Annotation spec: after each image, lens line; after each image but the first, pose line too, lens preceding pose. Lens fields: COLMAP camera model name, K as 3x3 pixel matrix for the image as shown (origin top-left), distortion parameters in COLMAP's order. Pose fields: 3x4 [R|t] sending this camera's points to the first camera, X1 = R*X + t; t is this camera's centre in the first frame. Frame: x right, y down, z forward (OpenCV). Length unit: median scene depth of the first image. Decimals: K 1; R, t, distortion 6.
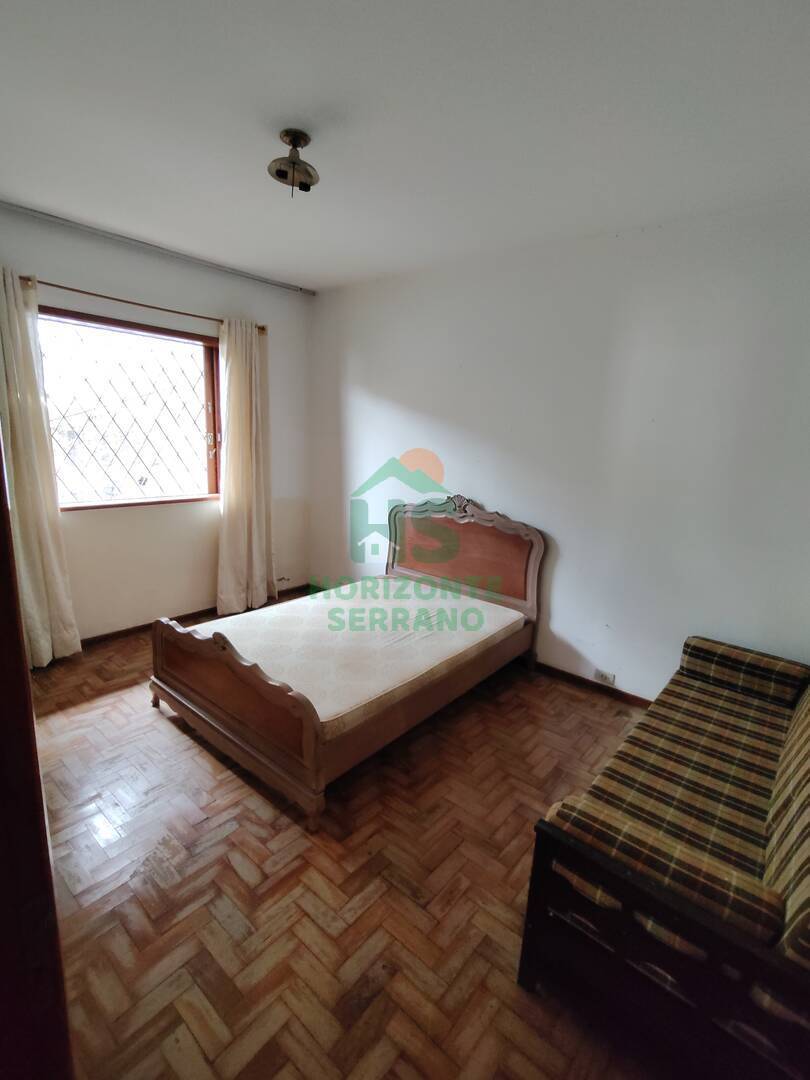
lens RADIAL K [[500.9, 0, 406.2], [0, 500.9, 544.9], [0, 0, 1]] dist [-0.005179, 0.003741]
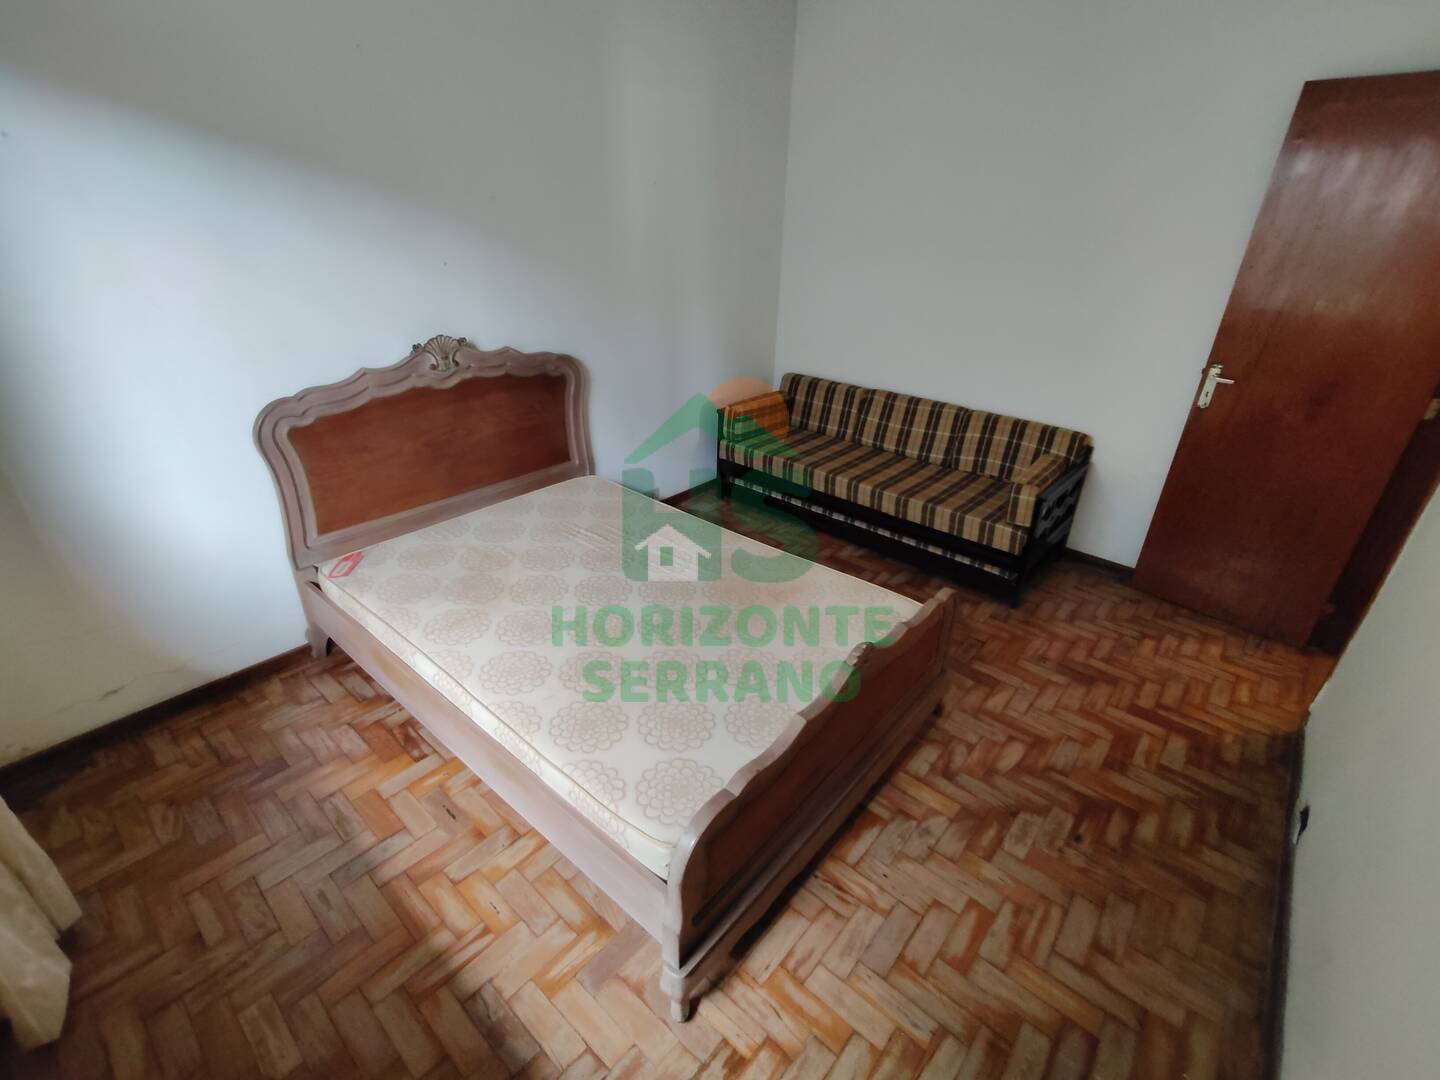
lens RADIAL K [[667.8, 0, 722.4], [0, 667.8, 537.1], [0, 0, 1]] dist [-0.005179, 0.003741]
pose [[0.018989, -0.485392, 0.874090, -1.179003], [0.200535, 0.858331, 0.472285, -0.369767], [-0.979502, 0.166318, 0.113637, 1.284445]]
